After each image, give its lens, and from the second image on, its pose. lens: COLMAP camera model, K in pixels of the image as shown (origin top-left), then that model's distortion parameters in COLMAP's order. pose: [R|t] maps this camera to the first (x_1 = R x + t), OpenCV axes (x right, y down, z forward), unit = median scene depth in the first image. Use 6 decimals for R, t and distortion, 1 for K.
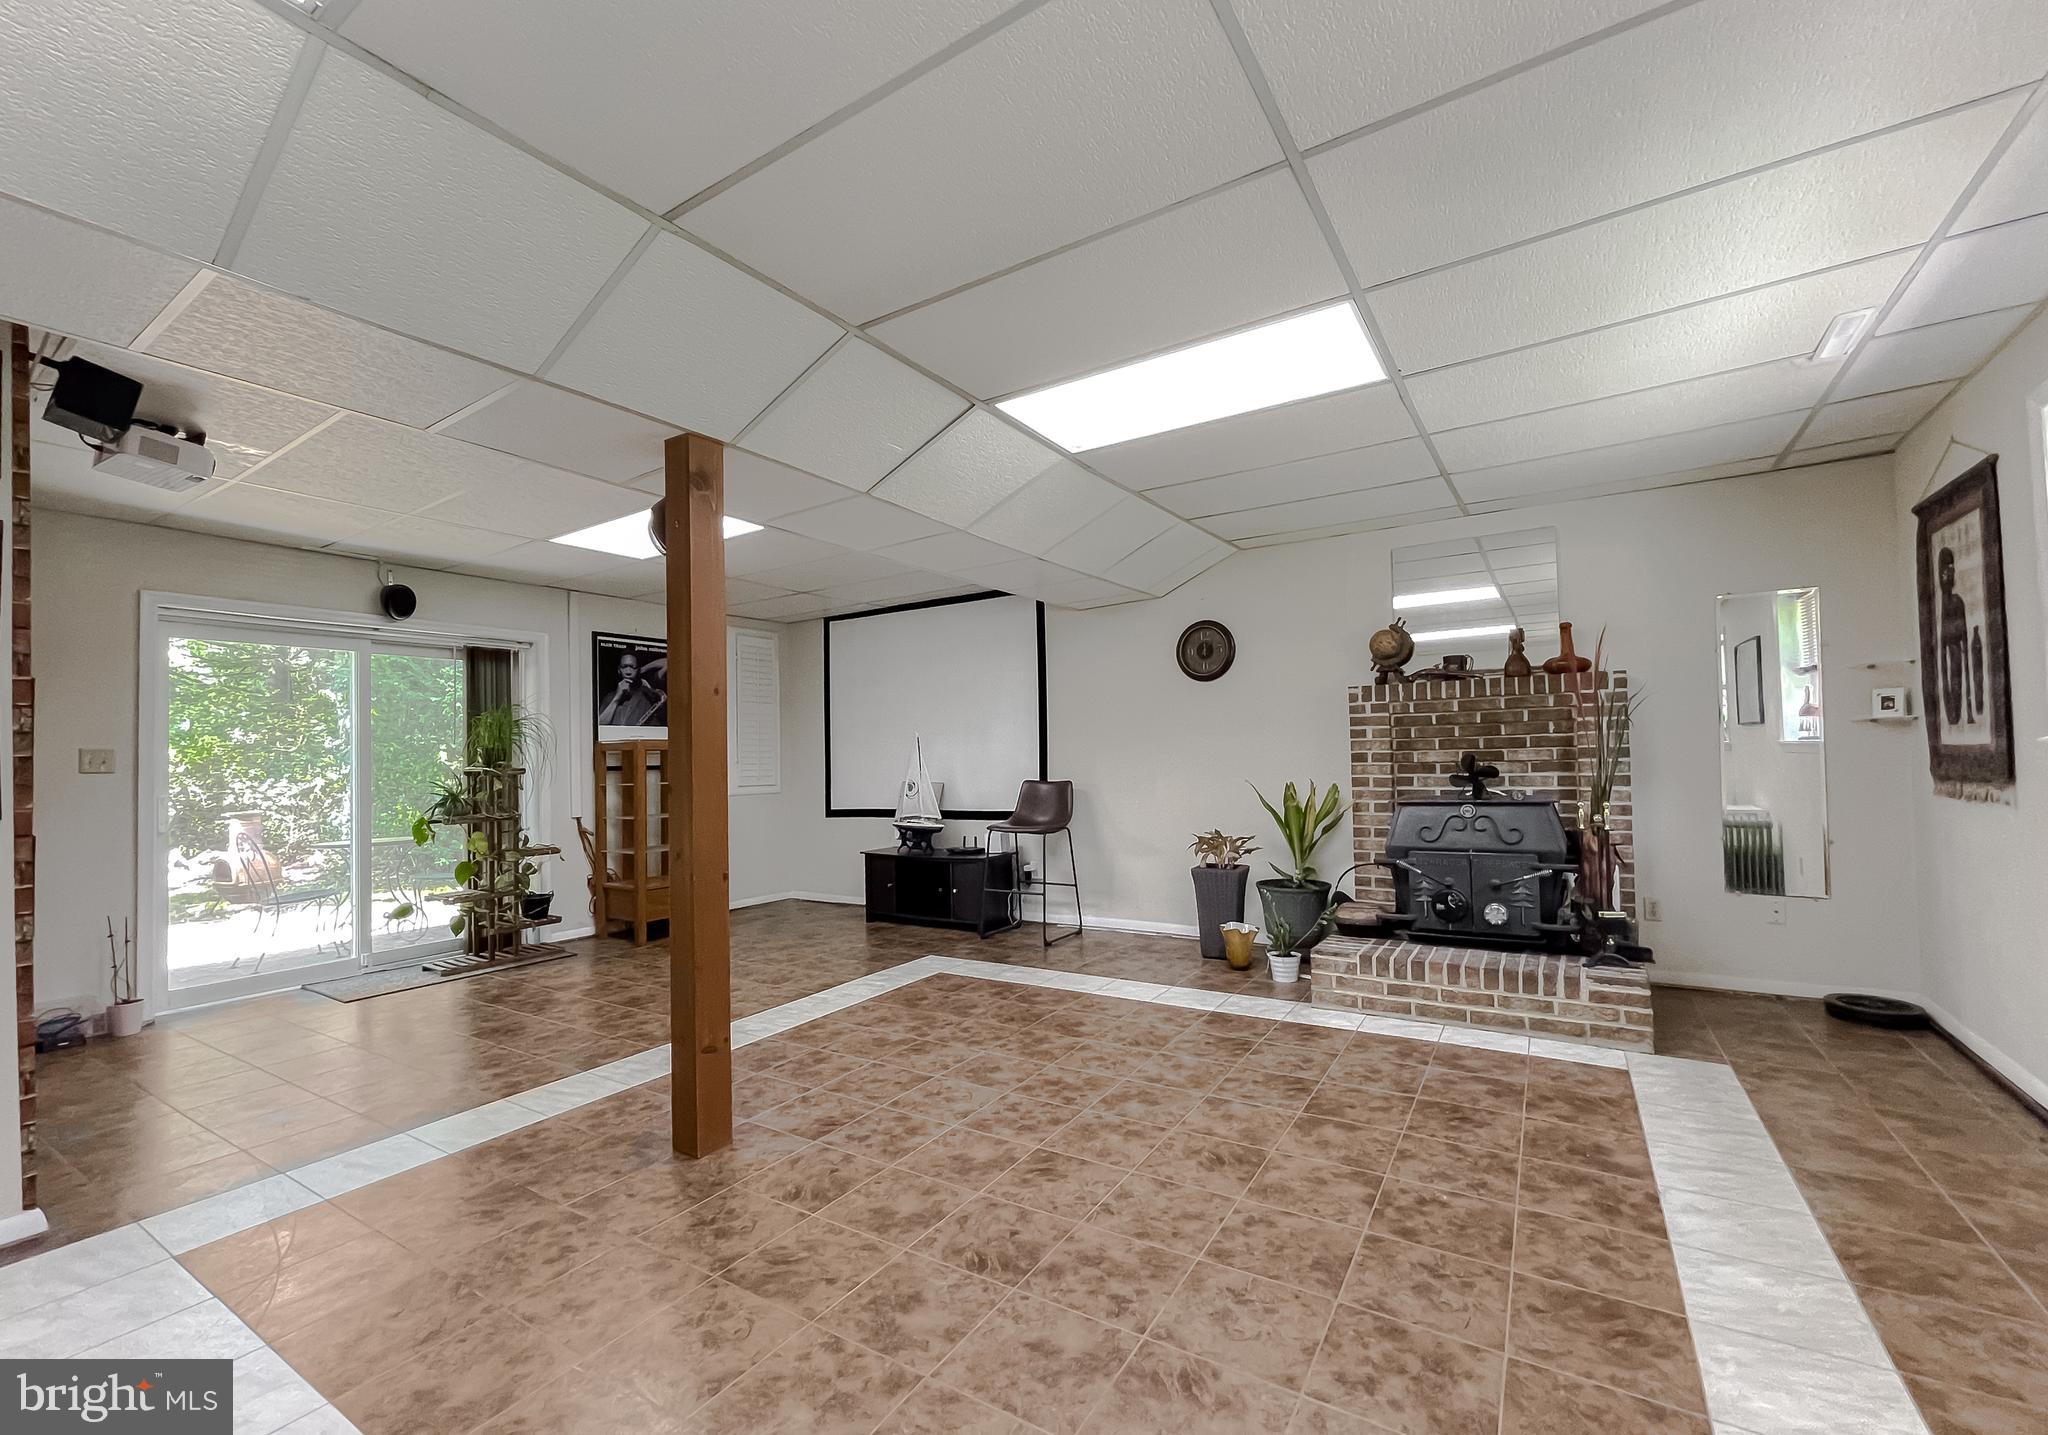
lens RADIAL K [[853.7, 0, 1024.0], [0, 853.7, 717.5], [0, 0, 1]] dist [-0.000806, -0.000066]
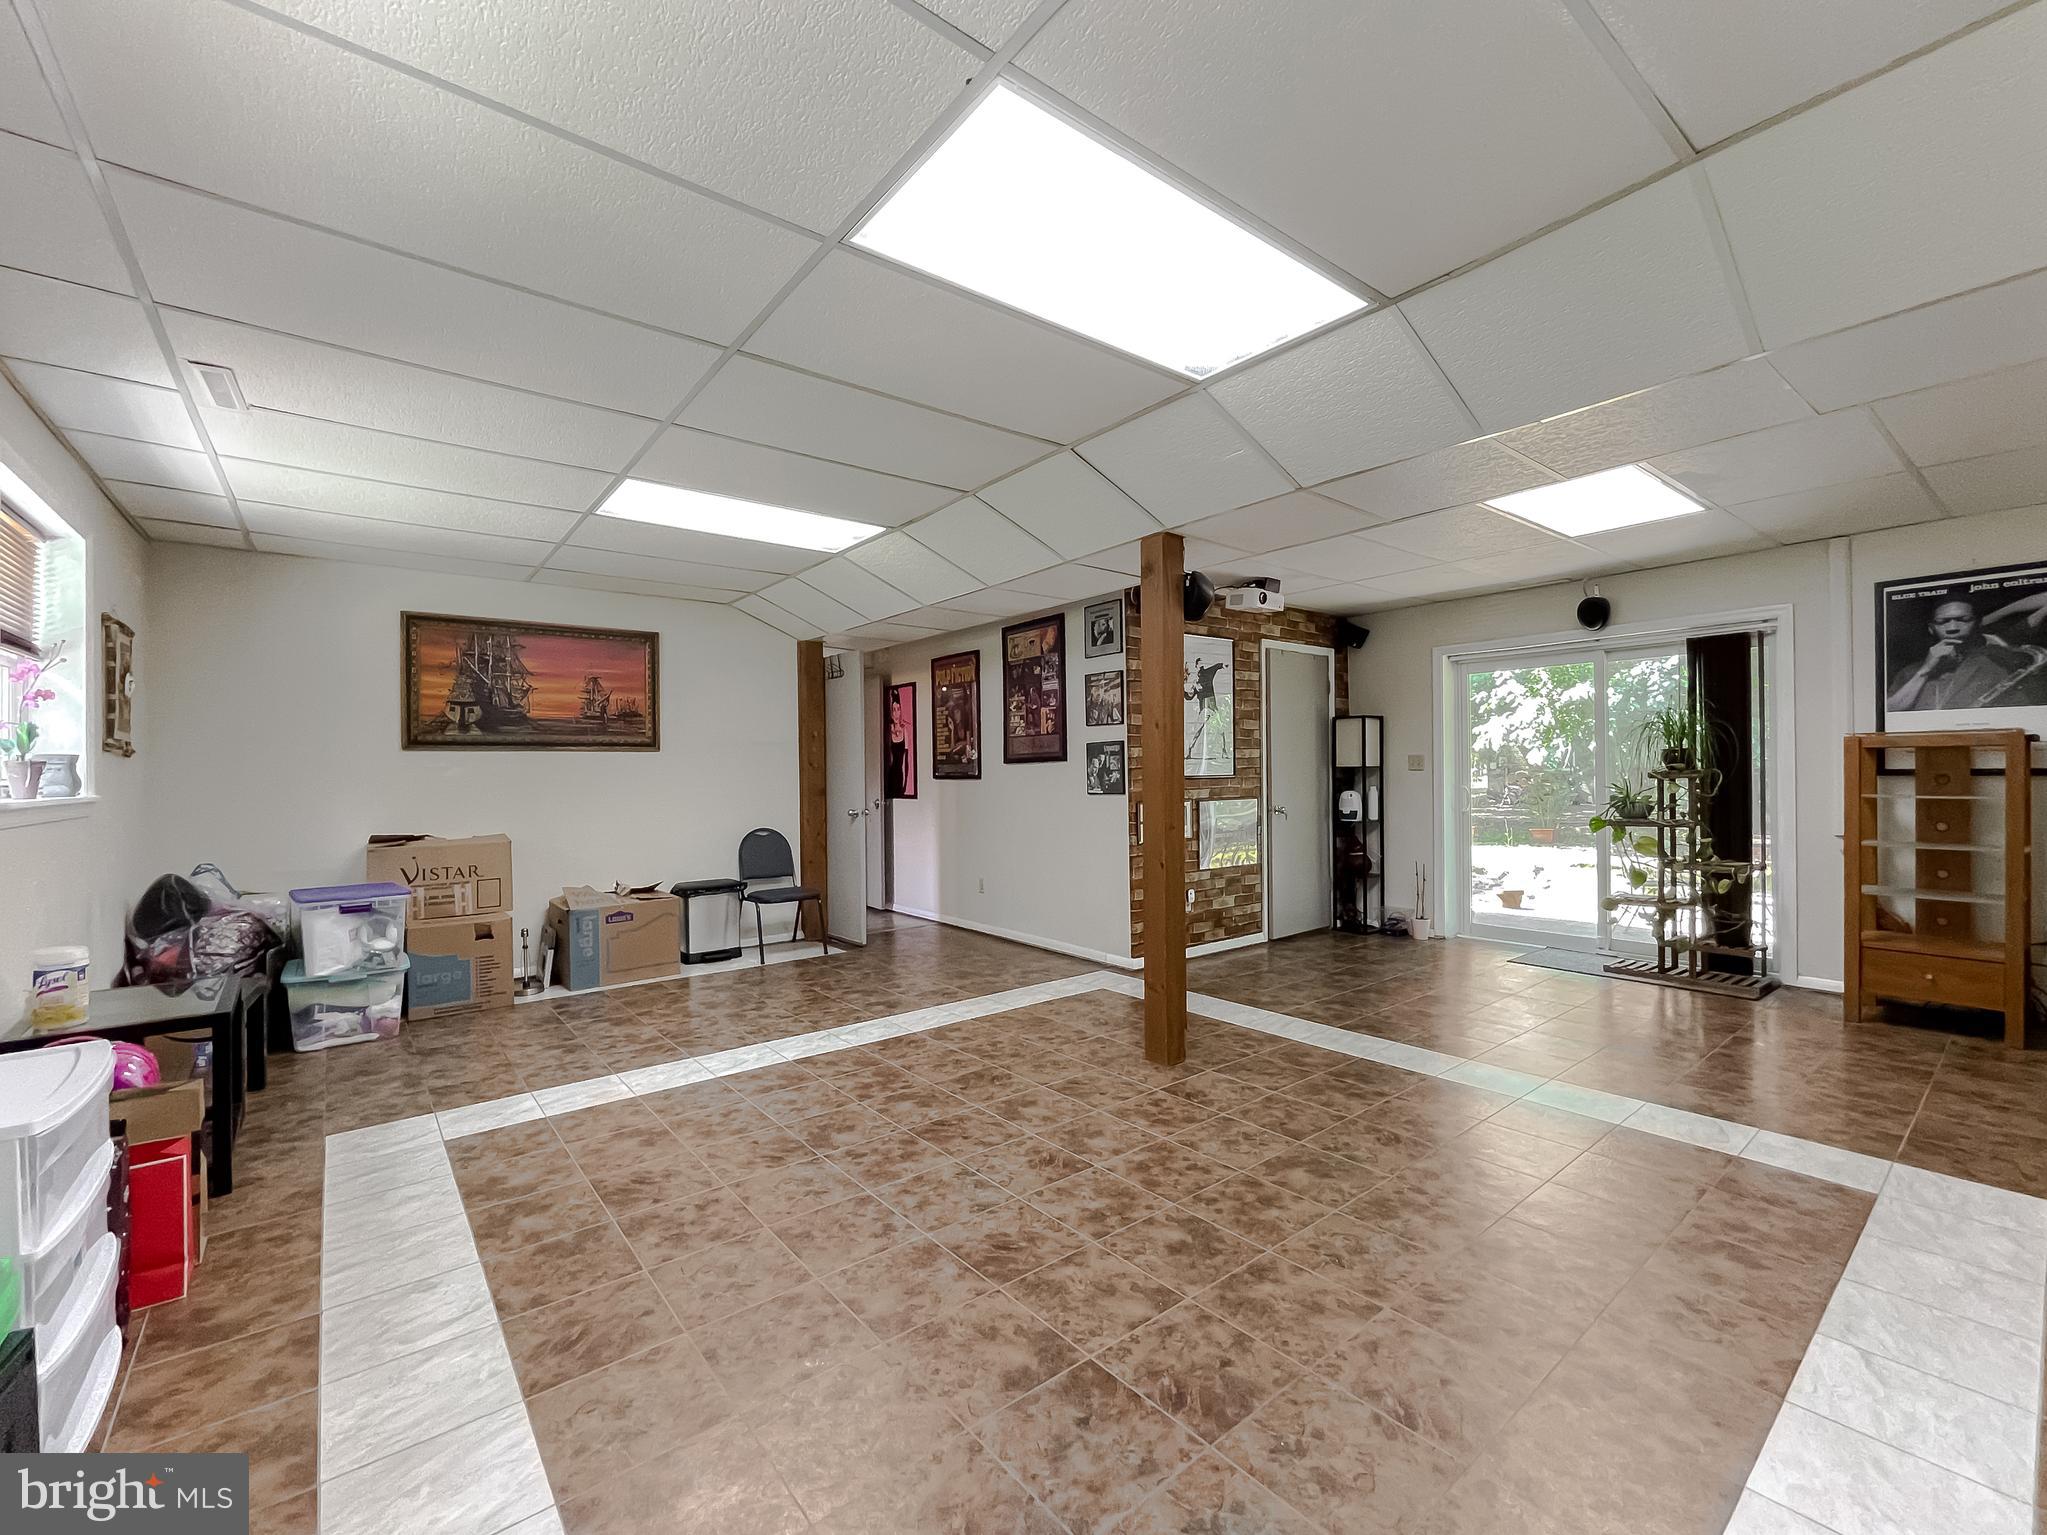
lens RADIAL K [[859.4, 0, 1015.1], [0, 859.4, 772.1], [0, 0, 1]] dist [0.000318, 0.000245]
pose [[-0.328963, 0.026440, -0.943972, 0.769261], [0.065304, 0.997852, 0.005192, 0.014294], [0.942082, -0.059937, -0.329983, 0.970790]]
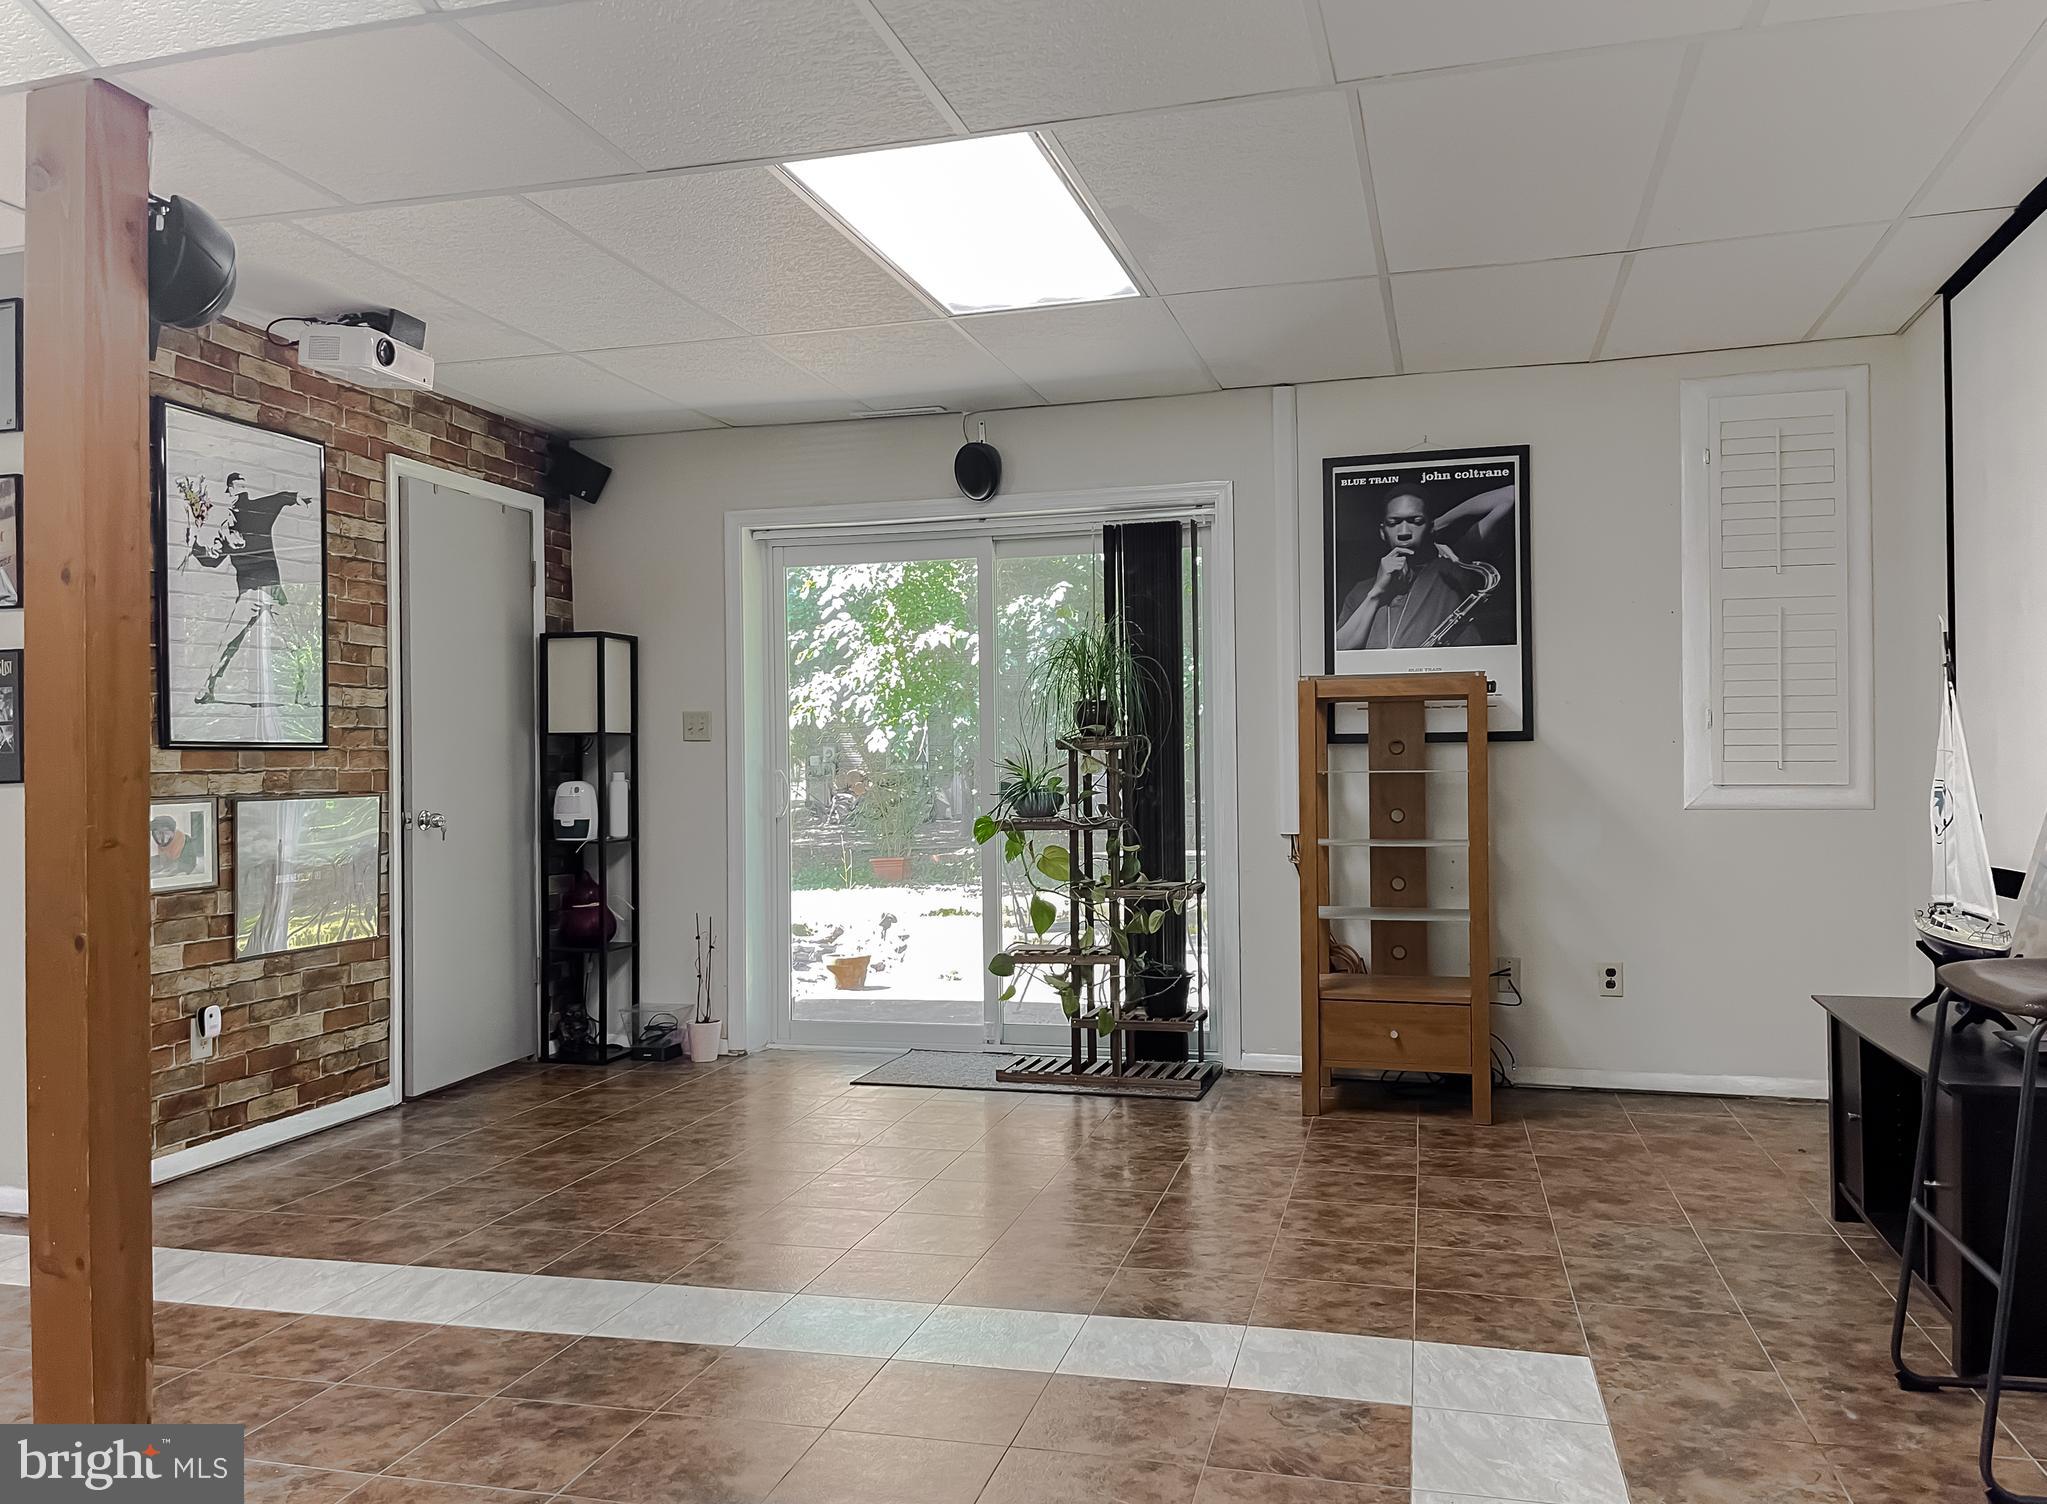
lens RADIAL K [[1565.9, 0, 1015.9], [0, 1565.9, 757.3], [0, 0, 1]] dist [0.045541, -0.065788]
pose [[0.297970, 0.012966, -0.954487, 0.548563], [0.052347, 0.998181, 0.029901, 0.060669], [0.953139, -0.058874, 0.296749, 0.989532]]
